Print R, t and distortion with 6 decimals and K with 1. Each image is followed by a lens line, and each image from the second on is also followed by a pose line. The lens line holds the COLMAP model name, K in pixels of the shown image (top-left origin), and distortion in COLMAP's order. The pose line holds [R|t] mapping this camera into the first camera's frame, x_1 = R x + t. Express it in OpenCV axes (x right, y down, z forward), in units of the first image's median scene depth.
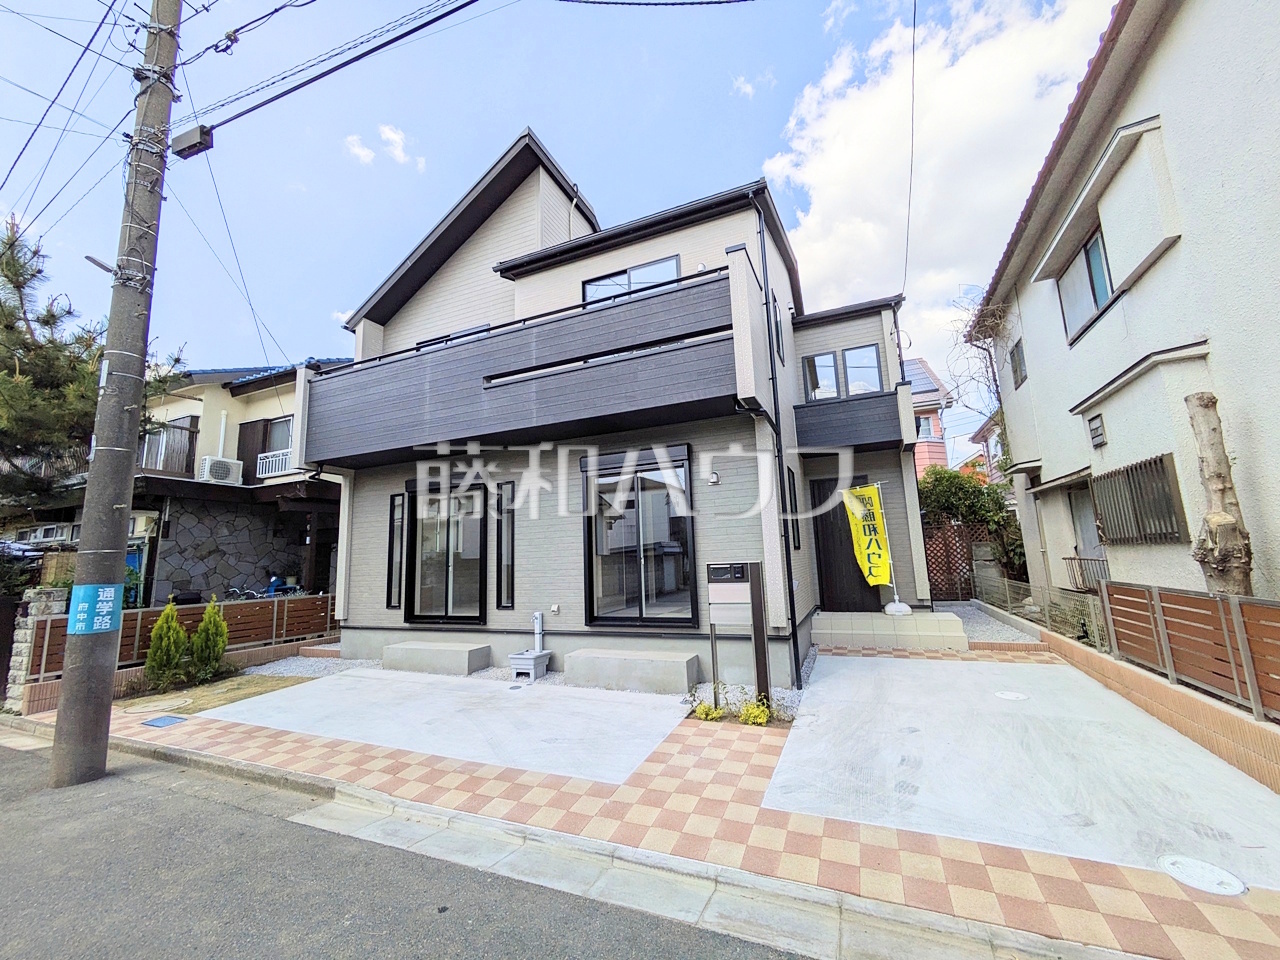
lens RADIAL K [[509.6, 0, 639.2], [0, 509.6, 477.5], [0, 0, 1]] dist [0.000679, 0.001736]
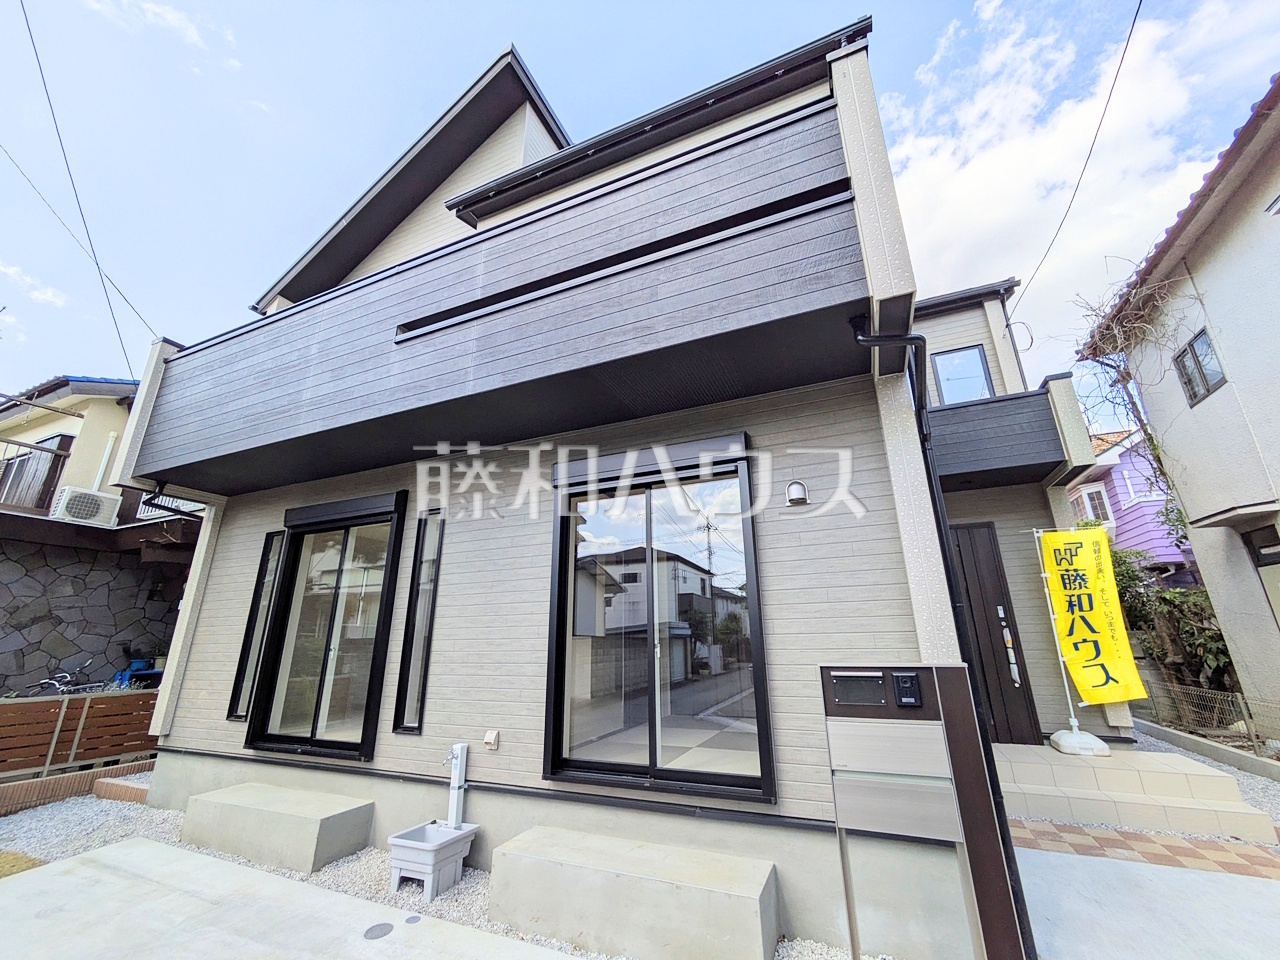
lens RADIAL K [[509.6, 0, 641.2], [0, 509.6, 481.9], [0, 0, 1]] dist [0.000679, 0.001736]
pose [[0.999713, 0.023627, -0.004019, -0.010489], [-0.023959, 0.989432, -0.143007, 0.056063], [0.000598, 0.143062, 0.989714, 0.379183]]
